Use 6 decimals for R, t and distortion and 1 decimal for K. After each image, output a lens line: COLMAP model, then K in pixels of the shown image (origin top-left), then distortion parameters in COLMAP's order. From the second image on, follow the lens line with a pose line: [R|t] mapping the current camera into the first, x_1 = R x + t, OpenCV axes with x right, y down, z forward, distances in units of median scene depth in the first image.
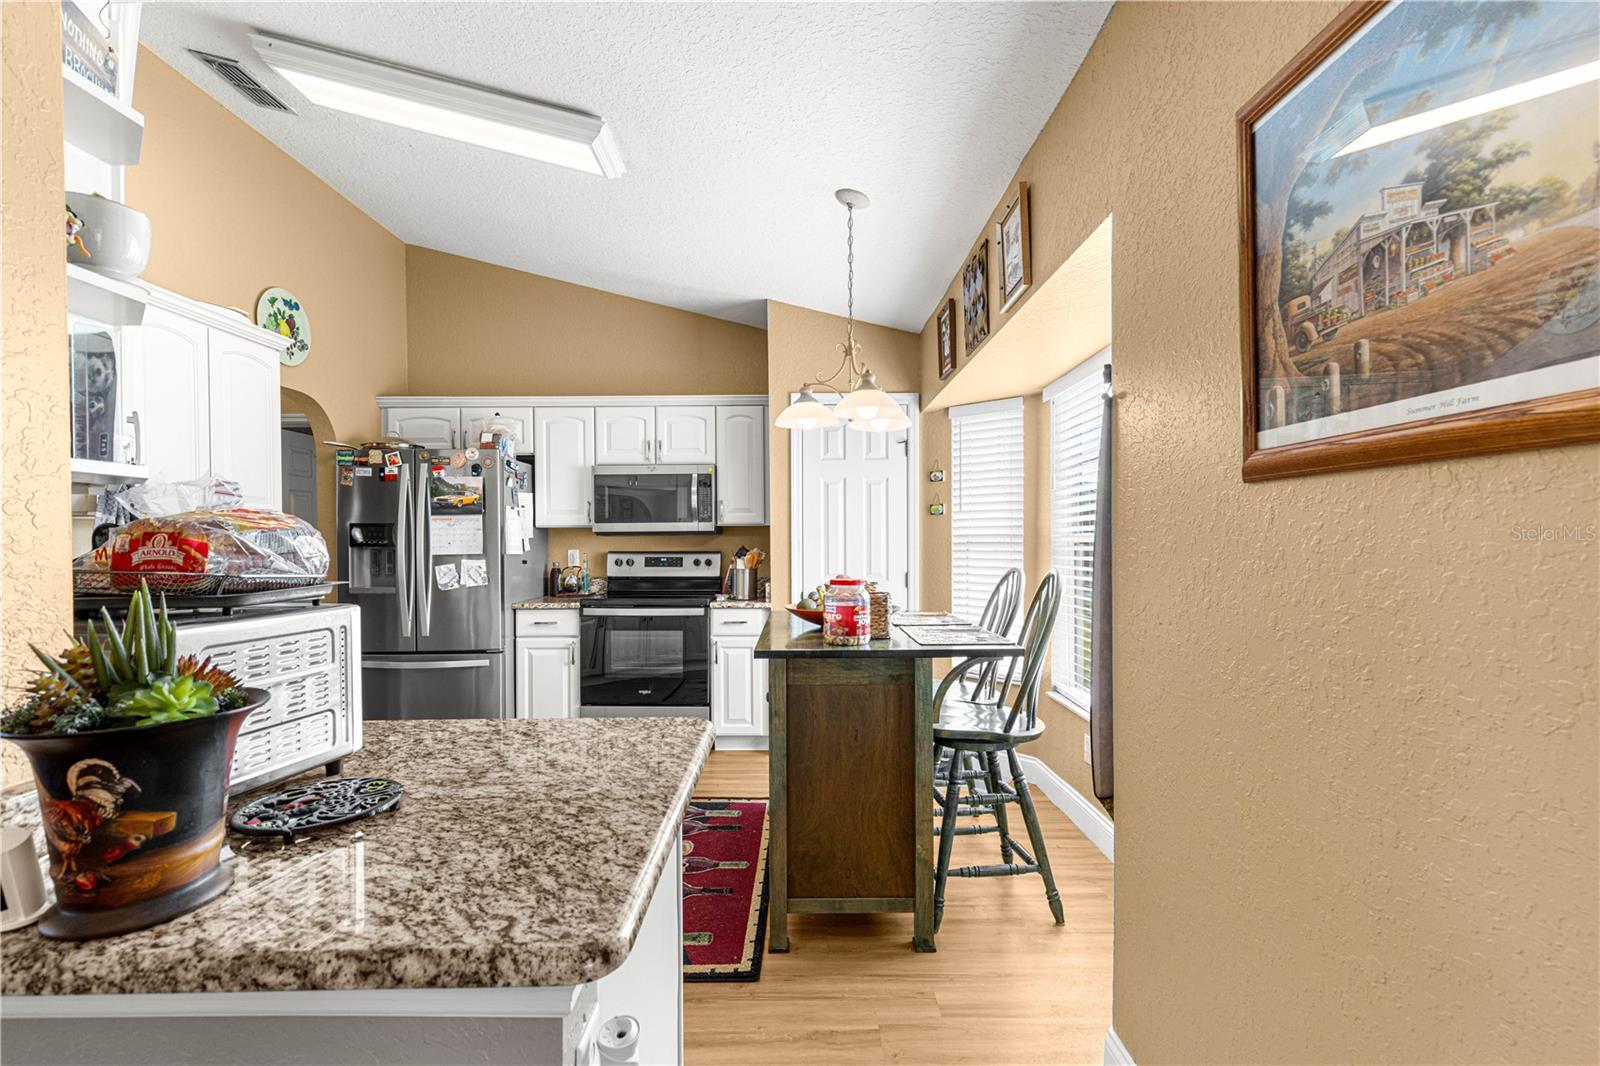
lens RADIAL K [[712.9, 0, 801.5], [0, 712.9, 541.7], [0, 0, 1]] dist [0.010432, -0.001440]
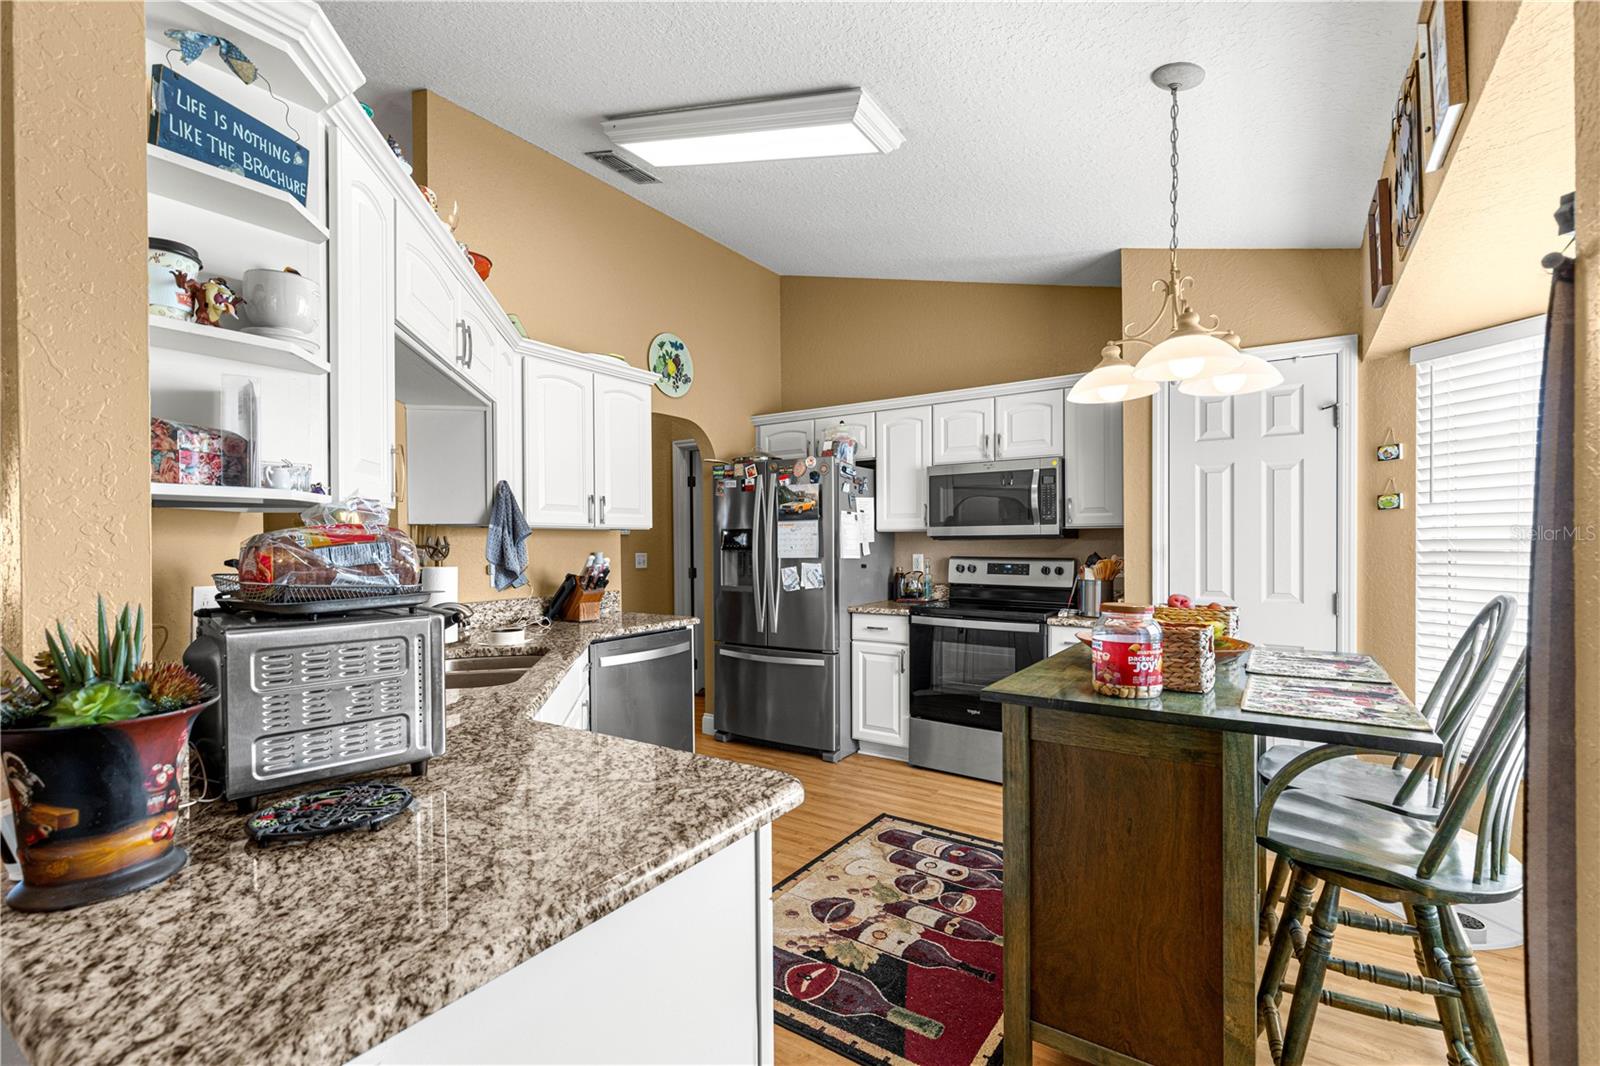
lens RADIAL K [[712.9, 0, 799.8], [0, 712.9, 544.1], [0, 0, 1]] dist [0.010432, -0.001440]
pose [[0.826415, 0.003643, -0.563050, 0.160172], [-0.002670, 0.999993, 0.002551, -0.007519], [0.563056, -0.000604, 0.826419, 0.179183]]
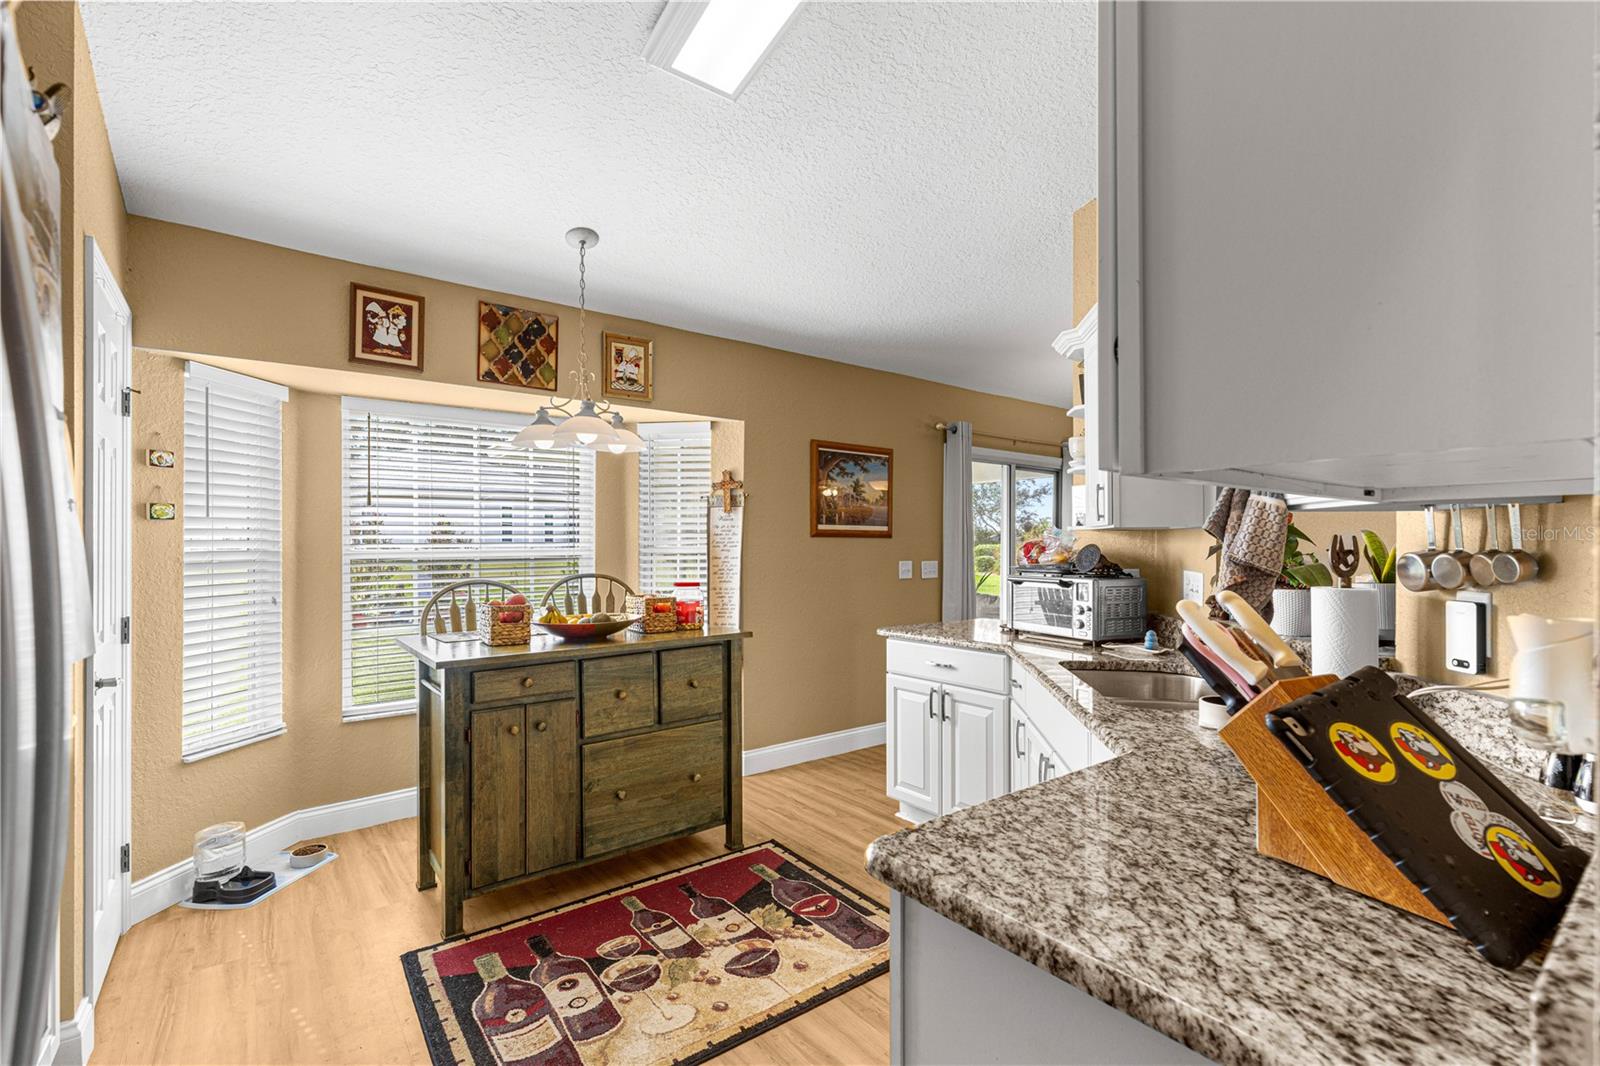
lens RADIAL K [[712.9, 0, 801.3], [0, 712.9, 540.6], [0, 0, 1]] dist [0.010432, -0.001440]
pose [[-0.610186, 0.013874, 0.792137, -0.941527], [0.009185, 0.999903, -0.010437, -0.009467], [-0.792205, 0.000908, -0.610254, 1.348132]]
